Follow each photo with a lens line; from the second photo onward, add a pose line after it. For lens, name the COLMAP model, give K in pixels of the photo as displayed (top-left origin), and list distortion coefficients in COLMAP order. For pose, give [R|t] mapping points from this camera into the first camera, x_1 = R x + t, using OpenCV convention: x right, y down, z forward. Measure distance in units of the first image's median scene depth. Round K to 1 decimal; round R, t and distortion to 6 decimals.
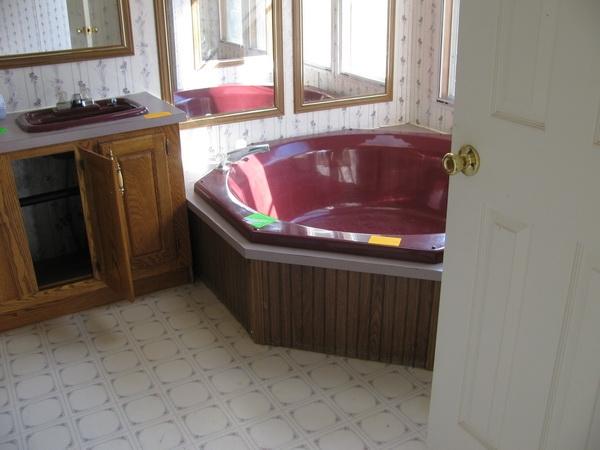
lens RADIAL K [[621.0, 0, 300.4], [0, 621.0, 224.8], [0, 0, 1]] dist [-0.122000, 0.000000]
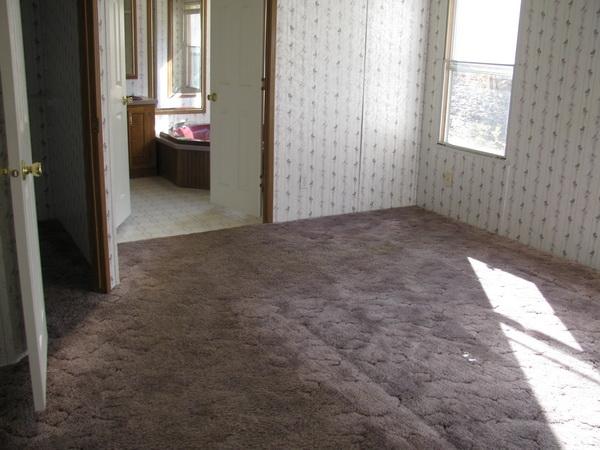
lens RADIAL K [[621.0, 0, 299.7], [0, 621.0, 224.9], [0, 0, 1]] dist [-0.122000, 0.000000]
pose [[0.998624, 0.043884, 0.028695, 0.290784], [-0.040325, 0.992592, -0.114610, 0.500664], [-0.033512, 0.113296, 0.992996, -1.228736]]
